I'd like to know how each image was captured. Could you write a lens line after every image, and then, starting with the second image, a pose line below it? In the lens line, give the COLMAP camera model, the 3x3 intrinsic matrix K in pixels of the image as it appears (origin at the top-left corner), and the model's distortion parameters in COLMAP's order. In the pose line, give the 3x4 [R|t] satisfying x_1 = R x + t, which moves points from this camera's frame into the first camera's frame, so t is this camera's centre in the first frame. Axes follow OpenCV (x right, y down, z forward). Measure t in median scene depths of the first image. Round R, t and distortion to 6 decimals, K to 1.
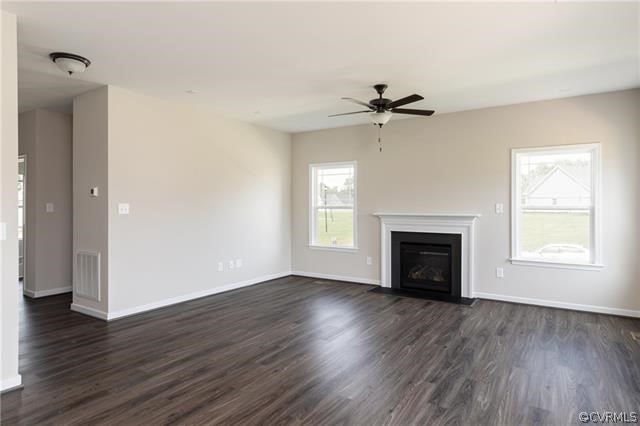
lens RADIAL K [[386.4, 0, 320.0], [0, 386.4, 213.0], [0, 0, 1]] dist [-0.002277, -0.000556]
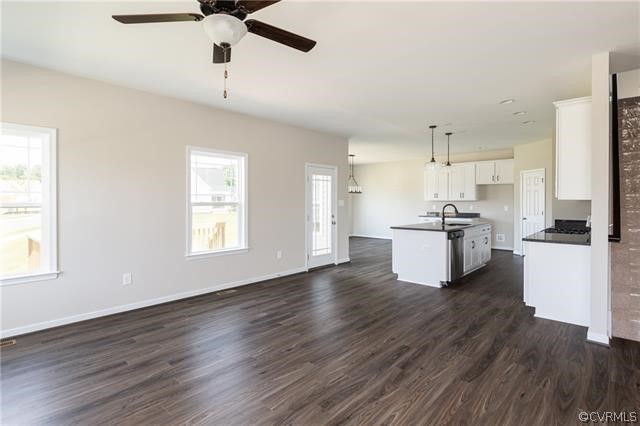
lens RADIAL K [[323.7, 0, 317.6], [0, 323.7, 201.9], [0, 0, 1]] dist [0.000776, -0.000133]
pose [[-0.984250, -0.004124, 0.176731, -0.059046], [-0.000950, 0.999837, 0.018035, -0.038526], [-0.176777, 0.017583, -0.984094, 2.009057]]
